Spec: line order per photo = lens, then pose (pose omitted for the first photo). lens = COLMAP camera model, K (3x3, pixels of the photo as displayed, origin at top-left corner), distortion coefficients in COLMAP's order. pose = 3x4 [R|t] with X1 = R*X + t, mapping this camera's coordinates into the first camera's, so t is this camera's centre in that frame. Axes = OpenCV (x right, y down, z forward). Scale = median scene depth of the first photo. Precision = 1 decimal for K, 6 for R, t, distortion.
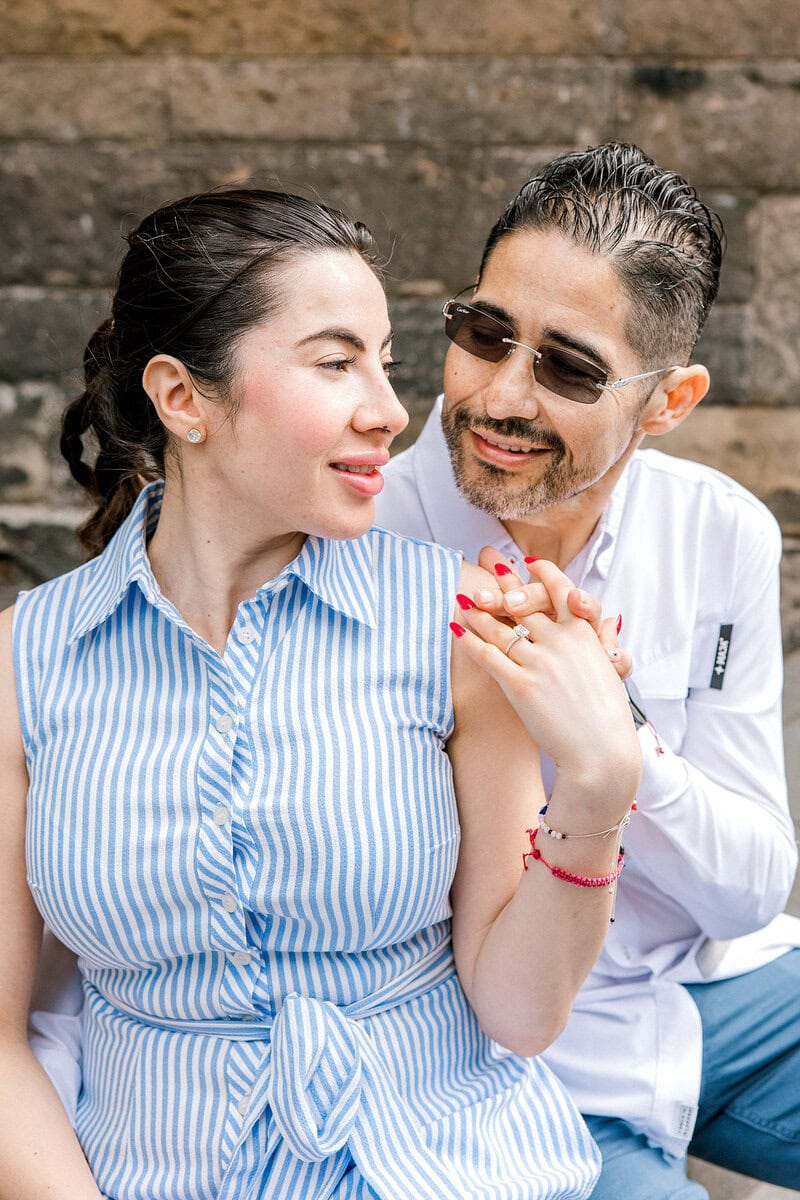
lens RADIAL K [[879.6, 0, 400.0], [0, 879.6, 600.2], [0, 0, 1]] dist [-0.006192, 0.000391]
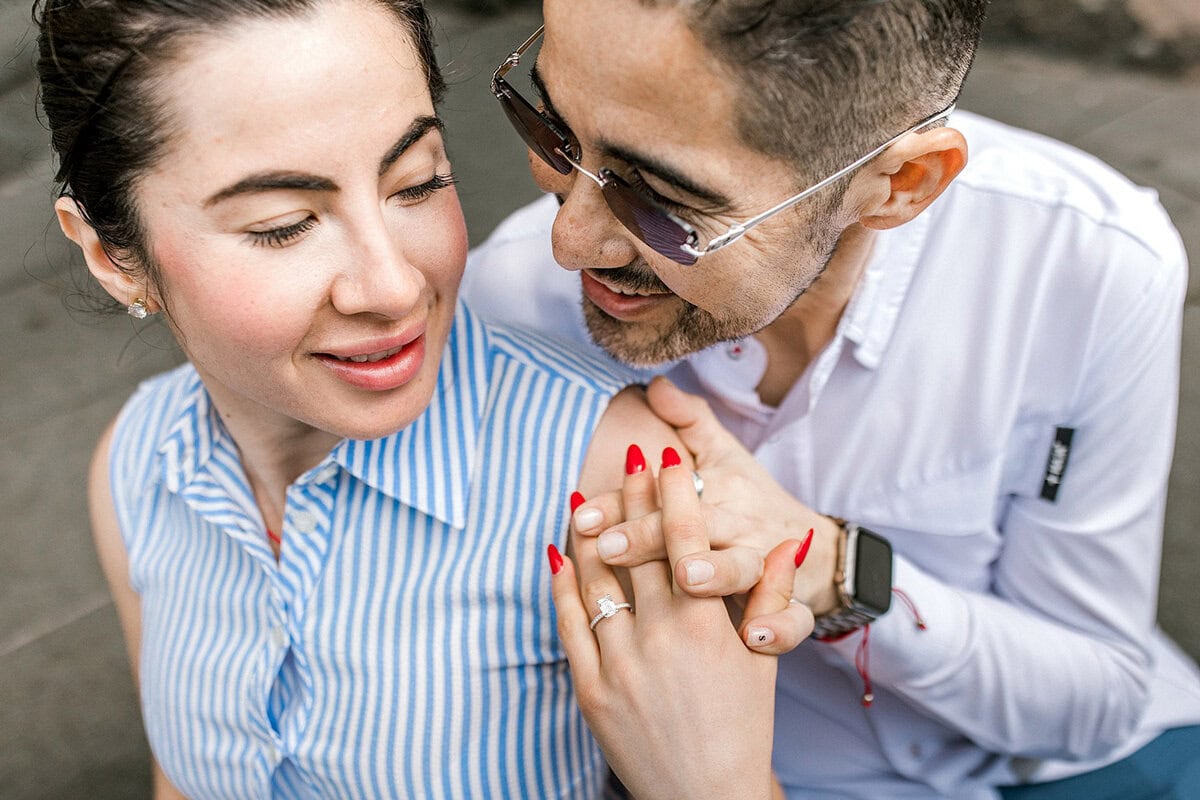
lens RADIAL K [[879.6, 0, 599.6], [0, 879.6, 400.2], [0, 0, 1]] dist [-0.006192, 0.000391]
pose [[0.968625, 0.042166, -0.244925, 0.255565], [0.025734, 0.963187, 0.267598, -0.258888], [0.247192, -0.265505, 0.931882, 0.374887]]
